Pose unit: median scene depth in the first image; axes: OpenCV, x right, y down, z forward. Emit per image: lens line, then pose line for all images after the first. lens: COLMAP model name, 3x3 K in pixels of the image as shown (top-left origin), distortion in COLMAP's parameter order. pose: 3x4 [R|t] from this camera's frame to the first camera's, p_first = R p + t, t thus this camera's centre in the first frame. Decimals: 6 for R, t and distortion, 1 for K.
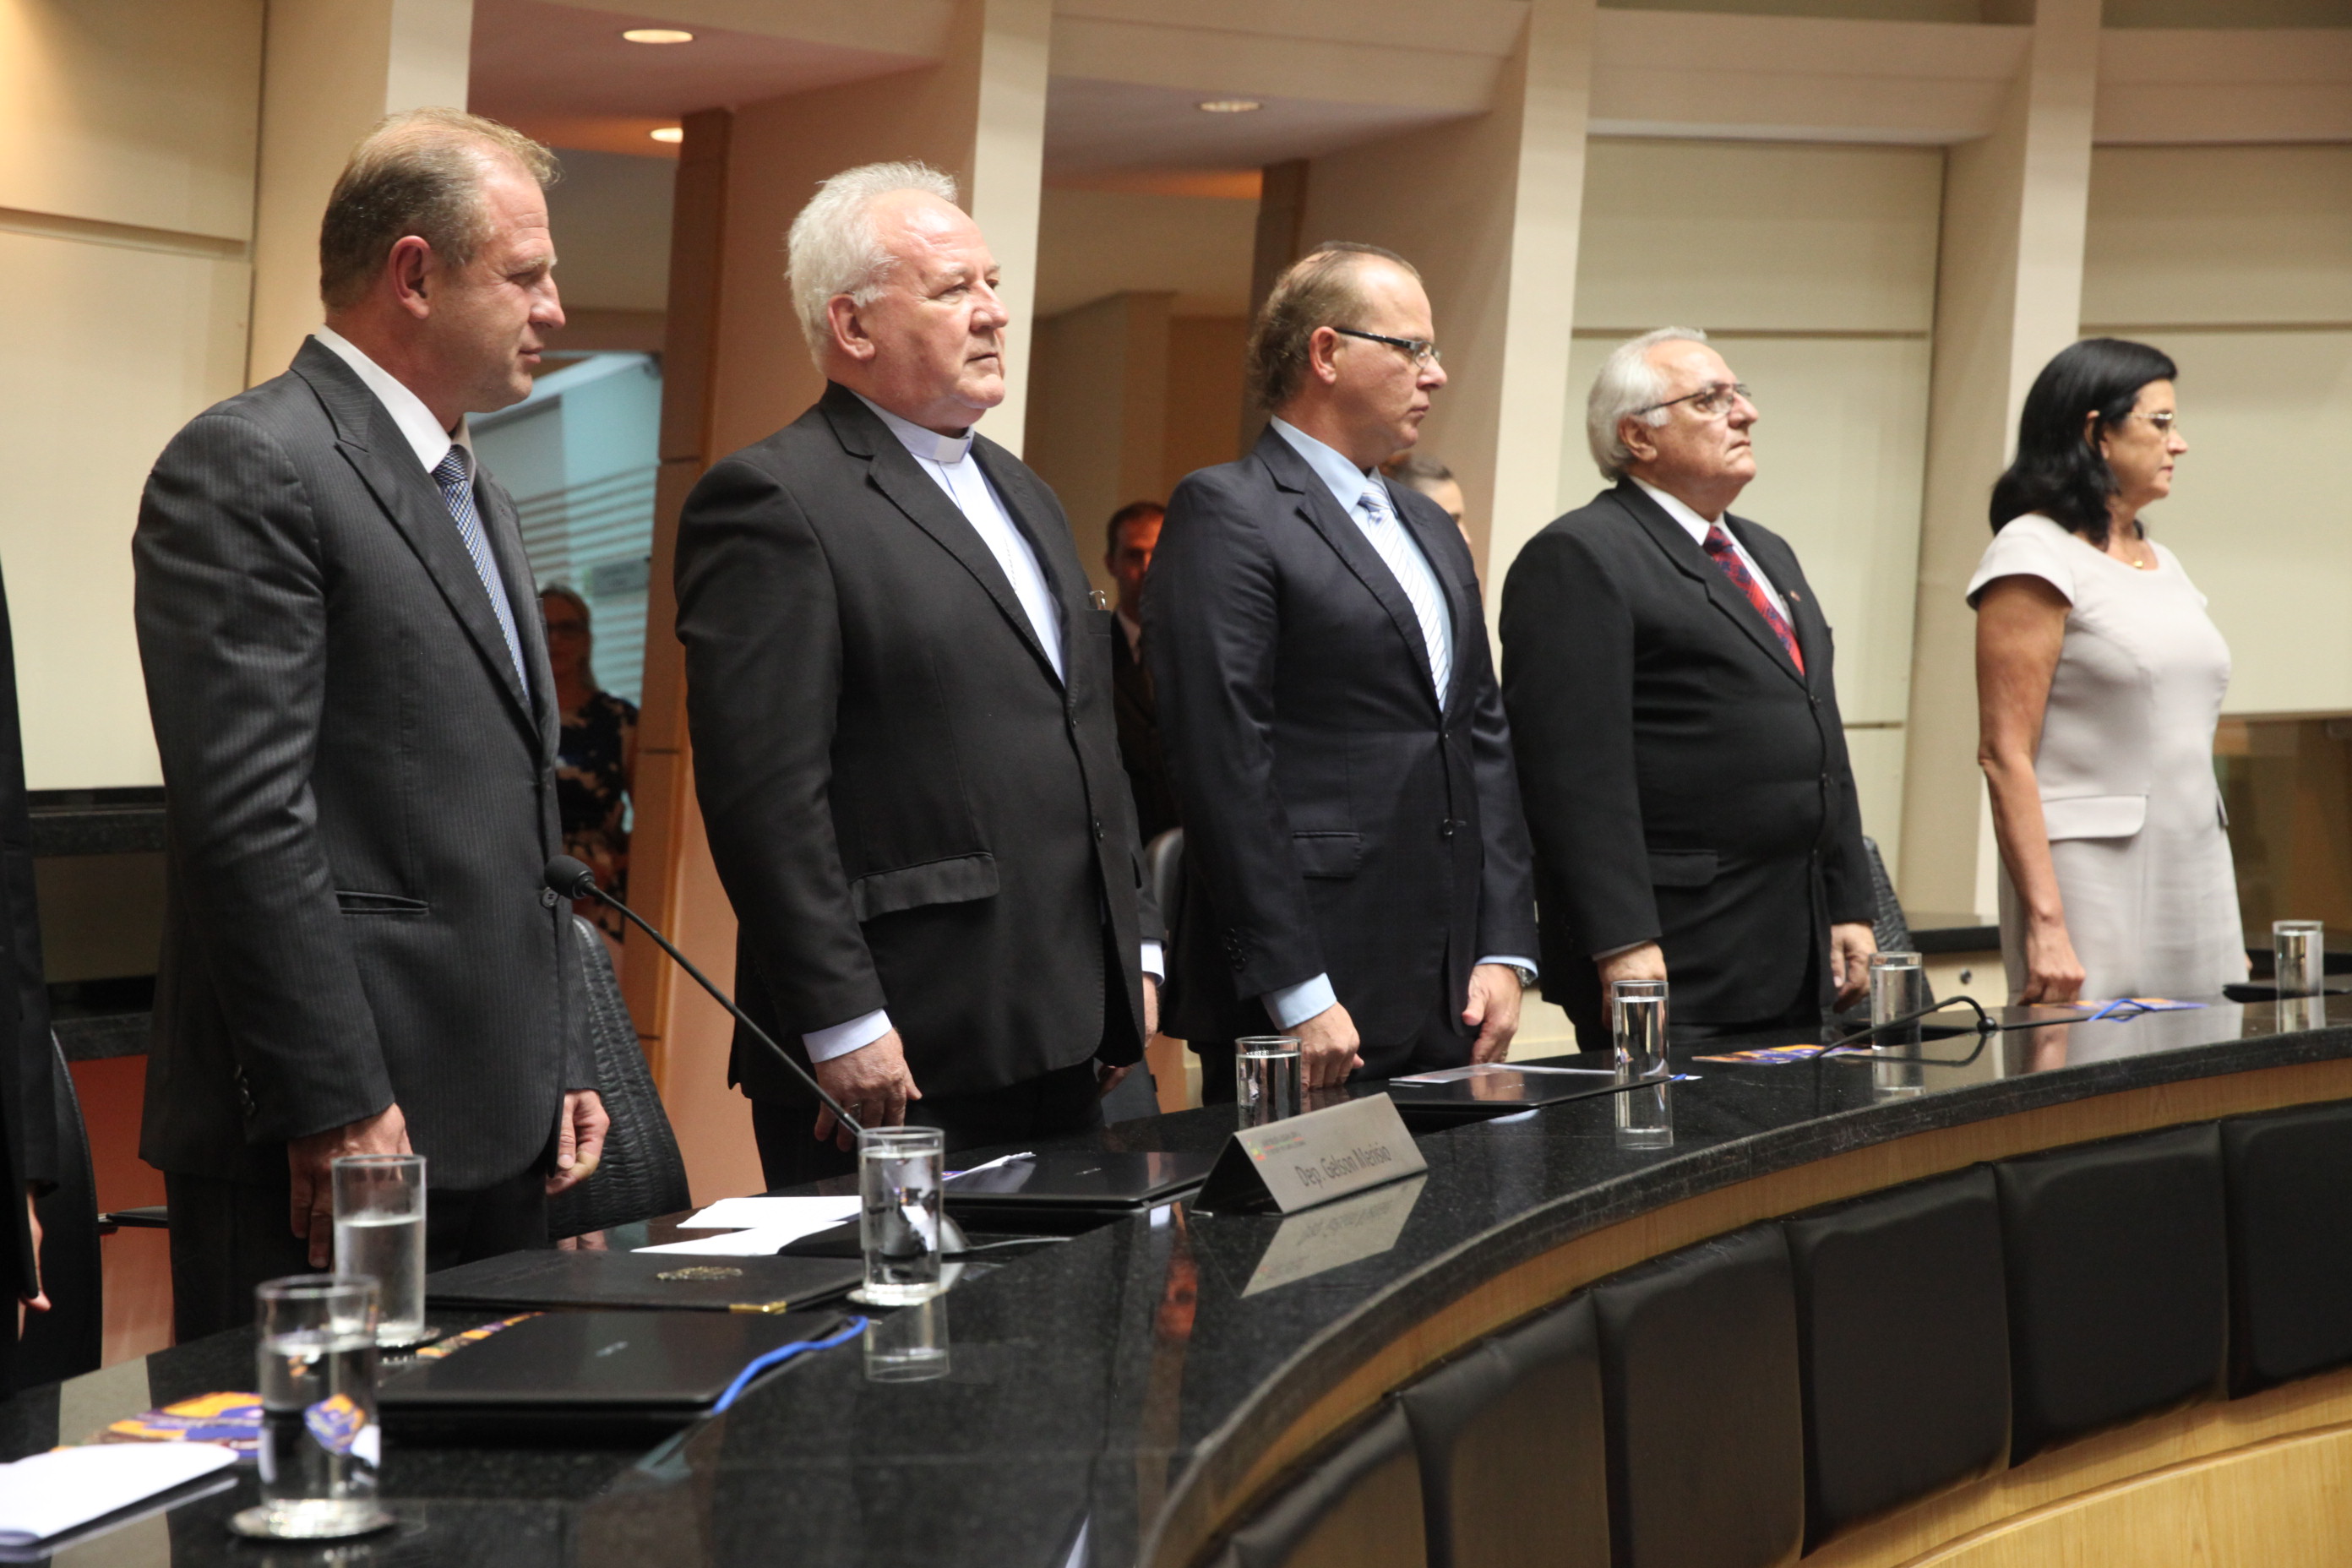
lens RADIAL K [[3791.4, 0, 1176.0], [0, 3791.4, 784.0], [0, 0, 1]] dist [0.119079, -0.014449]
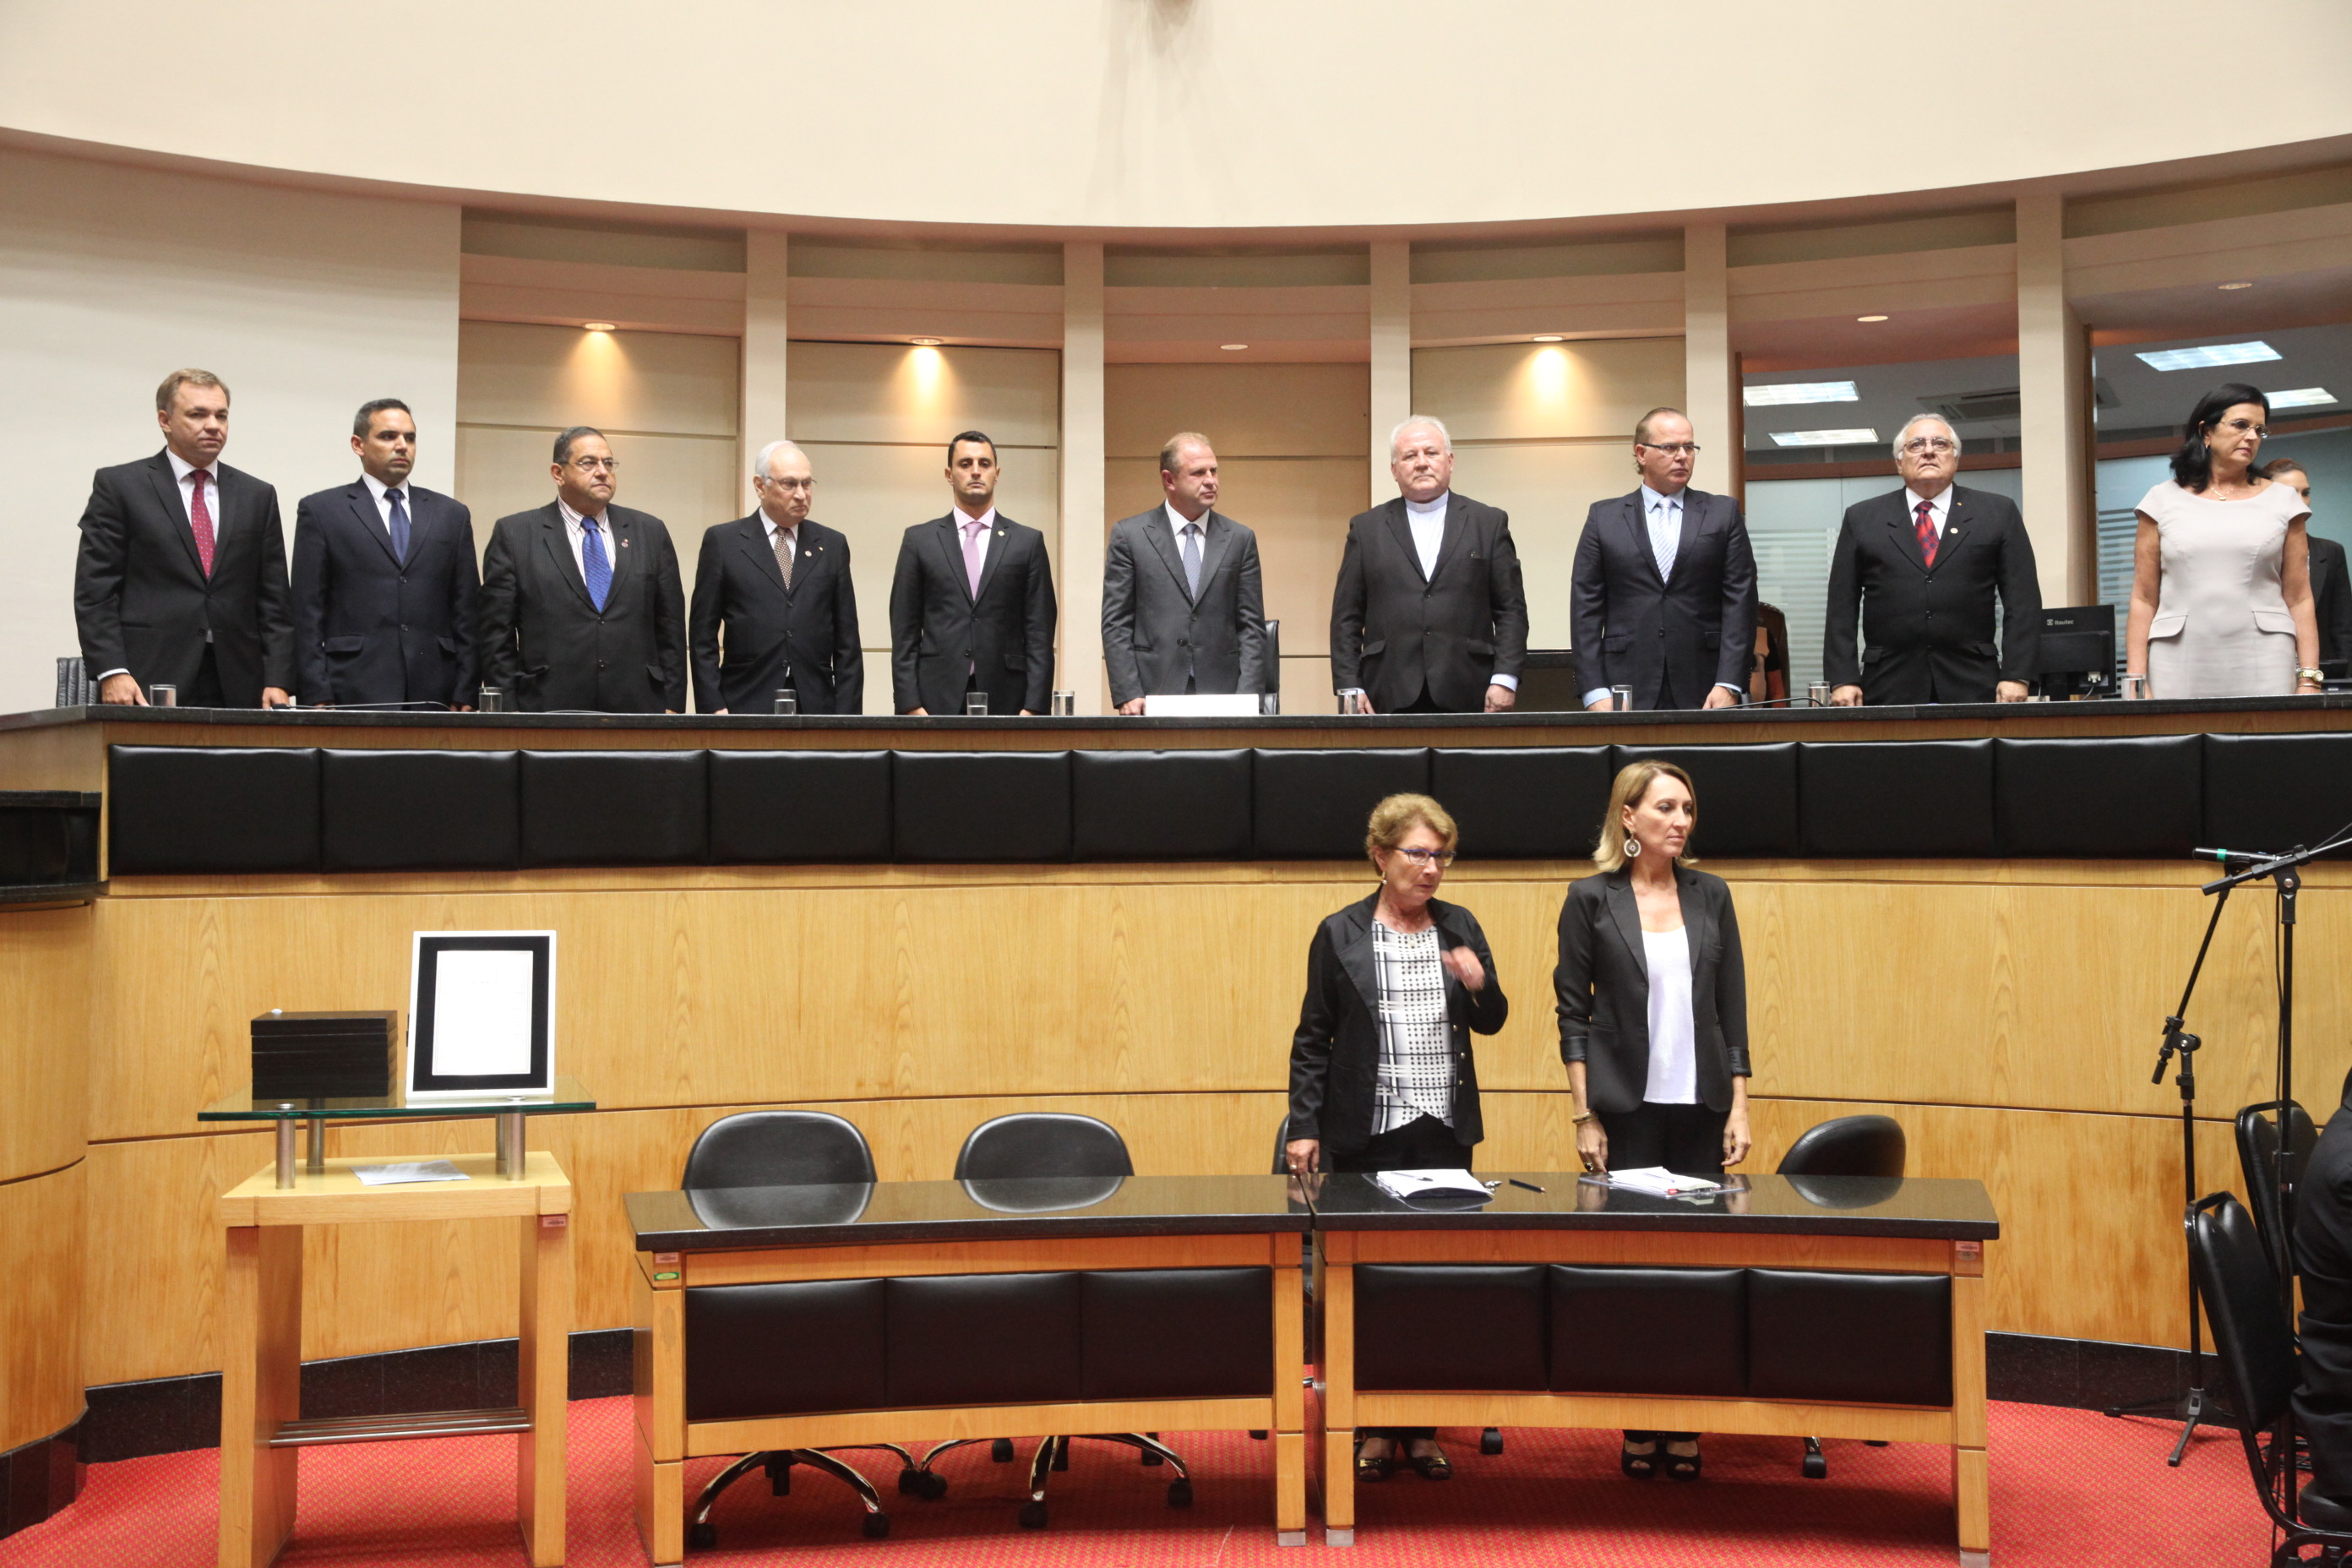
lens RADIAL K [[2575.2, 0, 1176.0], [0, 2575.2, 784.0], [0, 0, 1]] dist [0.013776, 0.015908]
pose [[0.414509, 0.016641, -0.909893, 1.748805], [-0.013537, 0.999835, 0.012119, 0.111209], [0.909944, 0.007294, 0.414666, -0.025965]]
